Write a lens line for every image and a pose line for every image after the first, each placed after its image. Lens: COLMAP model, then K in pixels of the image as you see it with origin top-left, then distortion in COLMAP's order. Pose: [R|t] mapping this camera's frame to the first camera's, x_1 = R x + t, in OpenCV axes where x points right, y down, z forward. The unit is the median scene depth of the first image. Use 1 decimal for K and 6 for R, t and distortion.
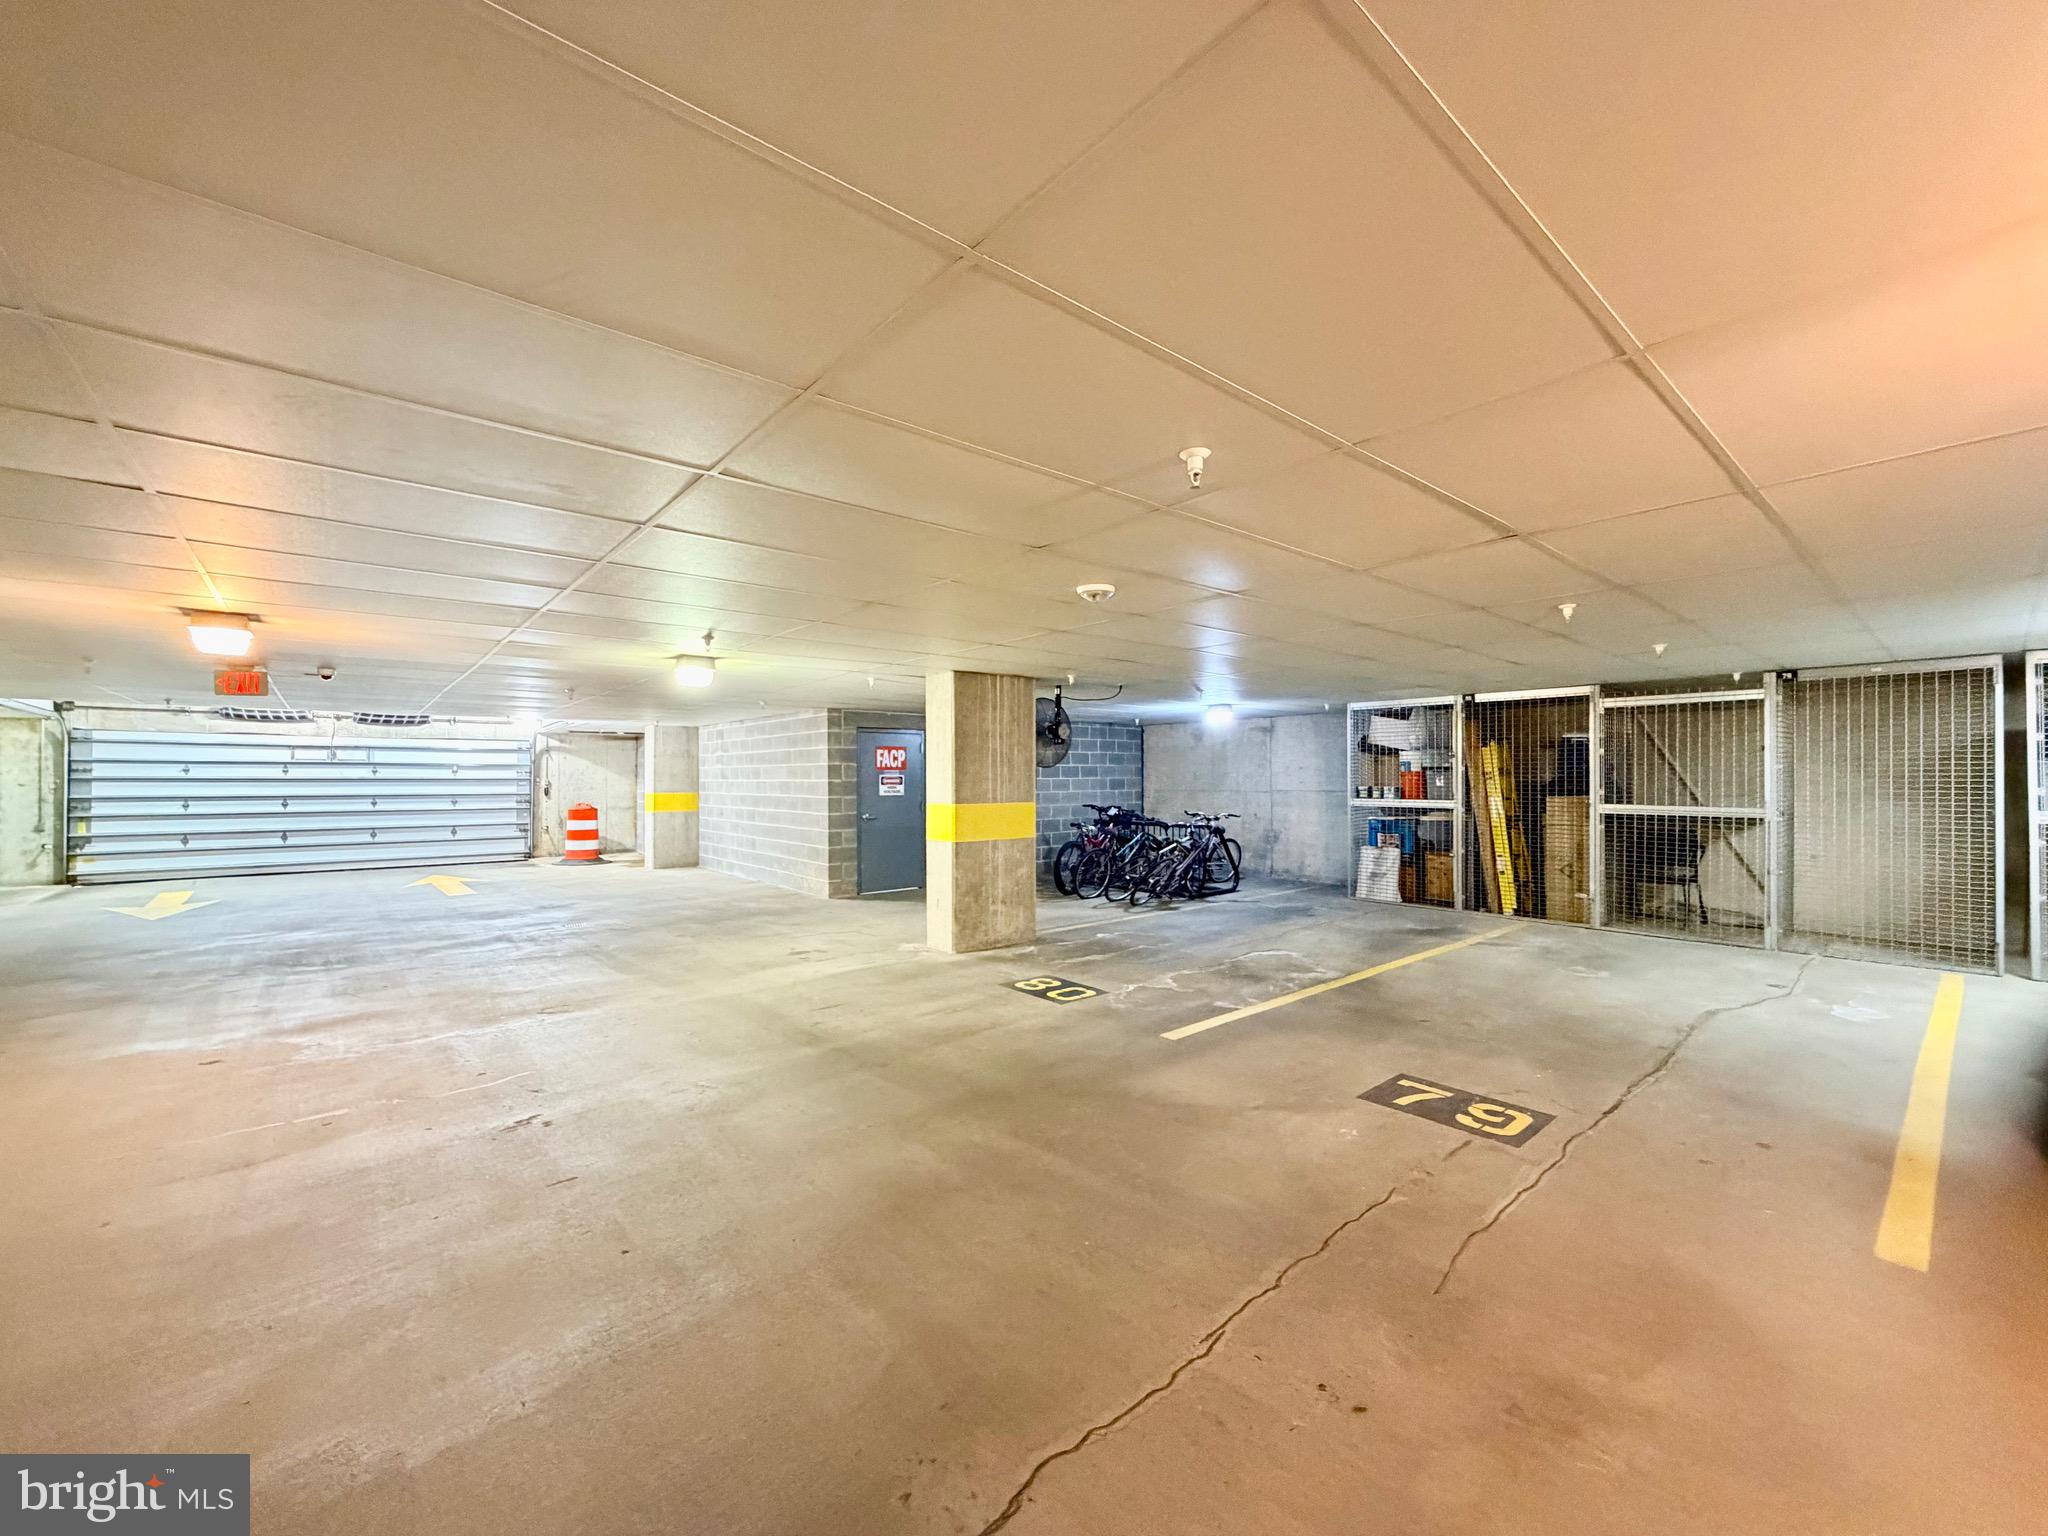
lens RADIAL K [[818.7, 0, 1022.9], [0, 818.7, 766.0], [0, 0, 1]] dist [-0.001405, 0.000105]
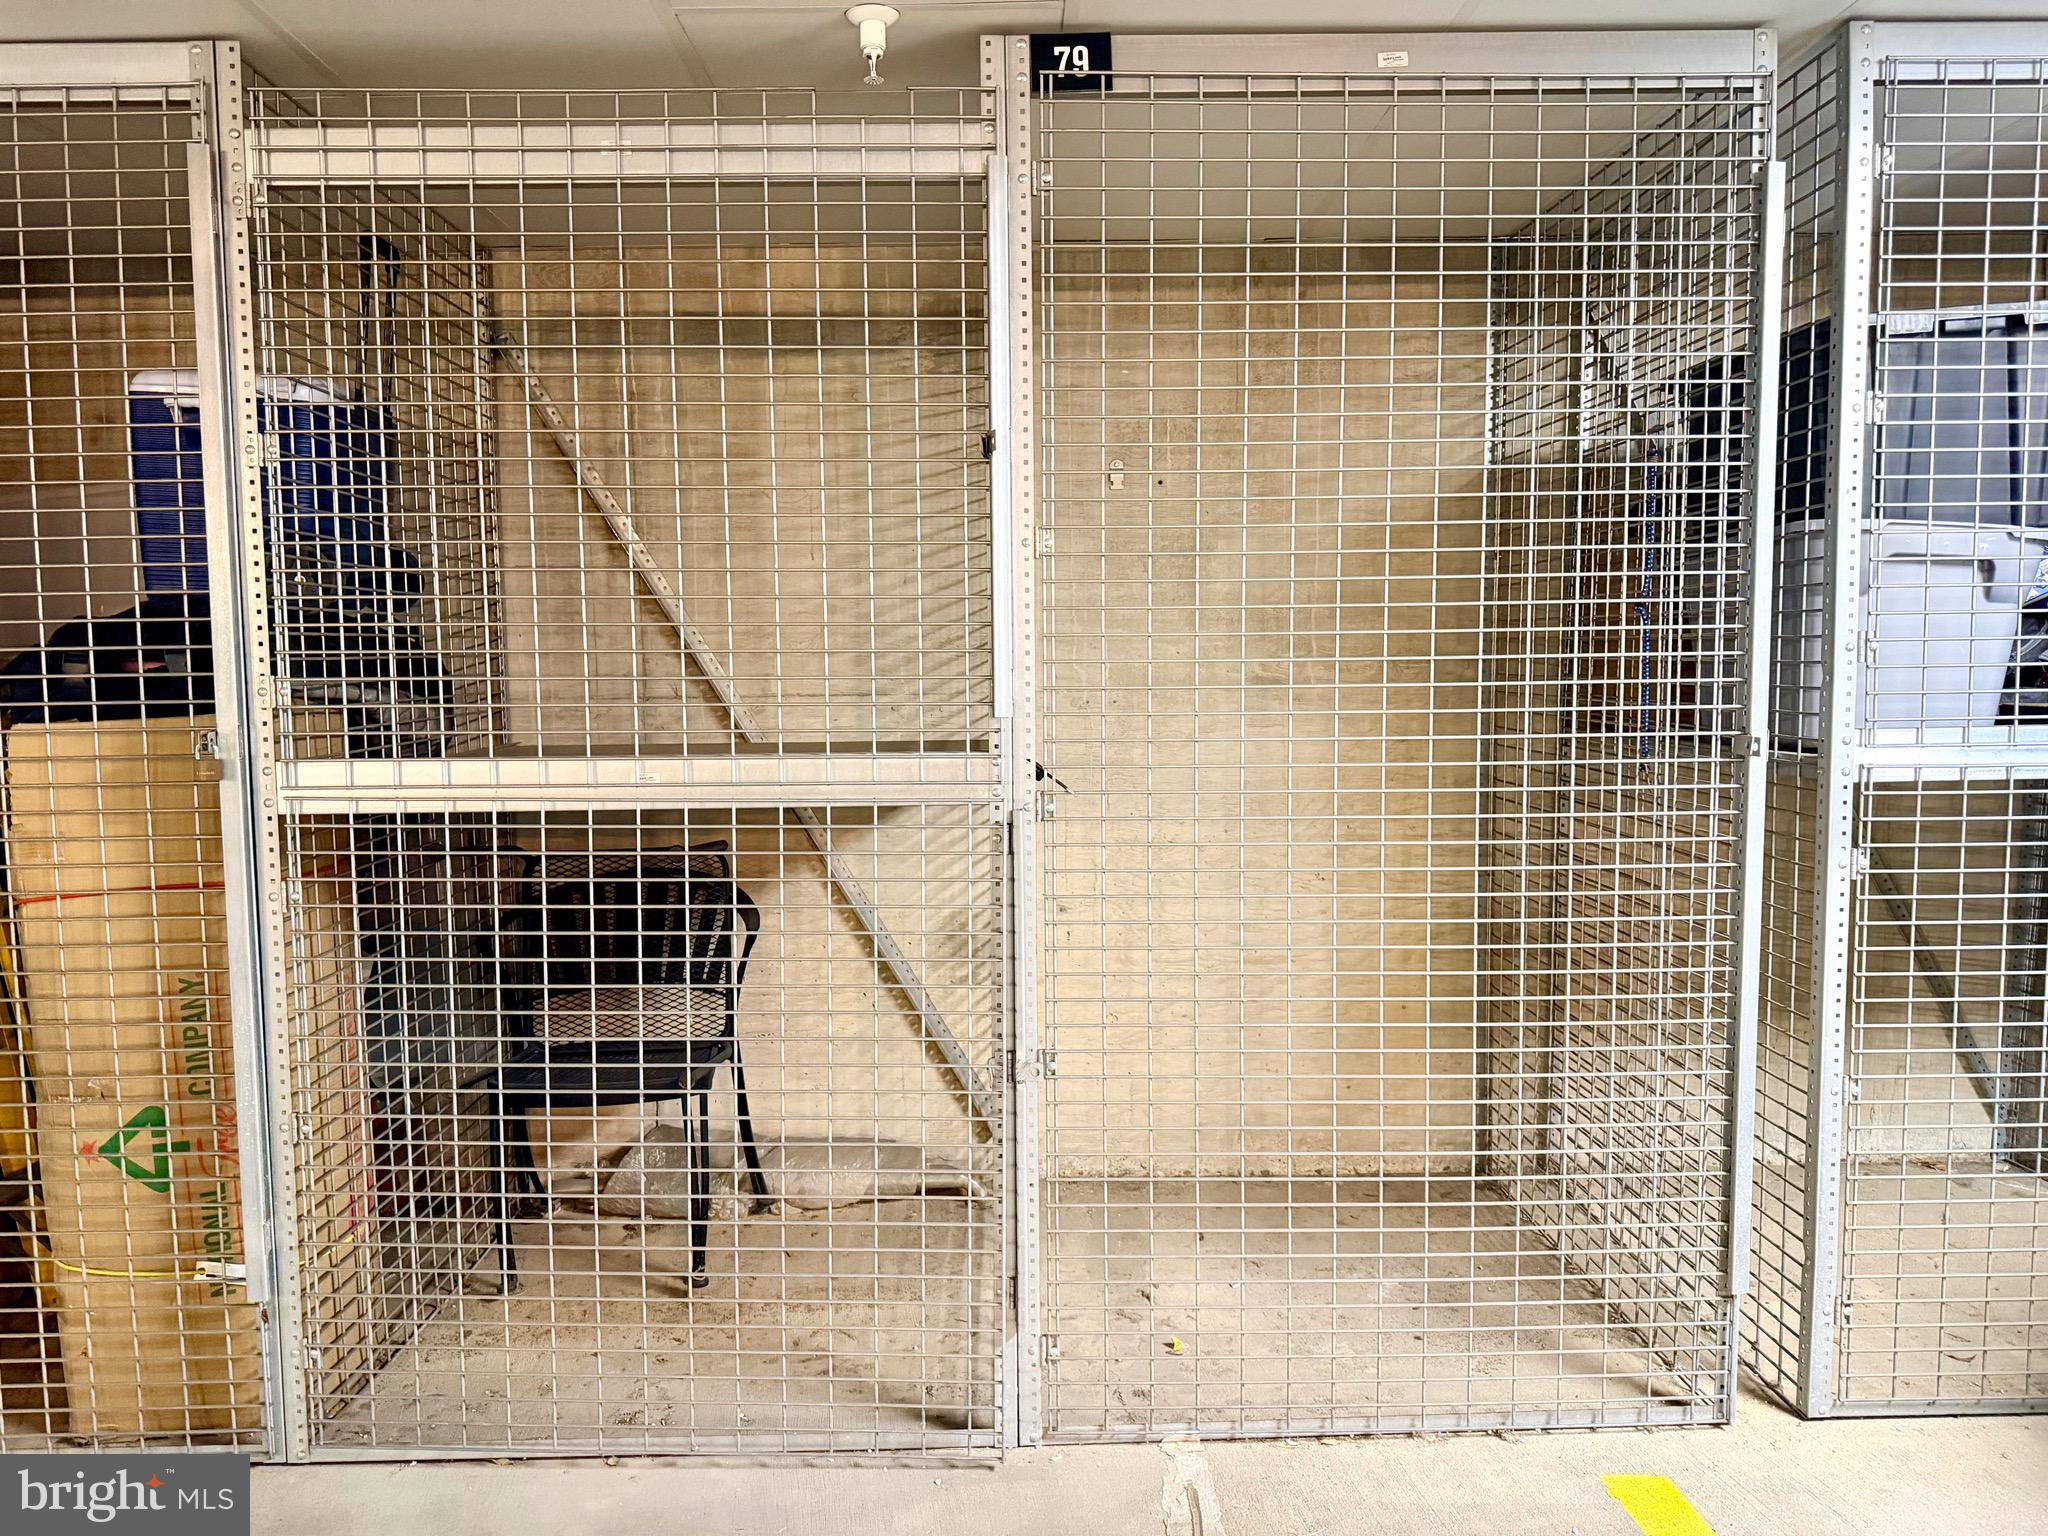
lens RADIAL K [[1431.2, 0, 1022.9], [0, 1431.2, 770.9], [0, 0, 1]] dist [0.007556, 0.001299]
pose [[0.639030, -0.056386, 0.767113, 0.573445], [0.003743, 0.997526, 0.070205, 0.028136], [-0.769173, -0.041992, 0.637659, 0.684259]]
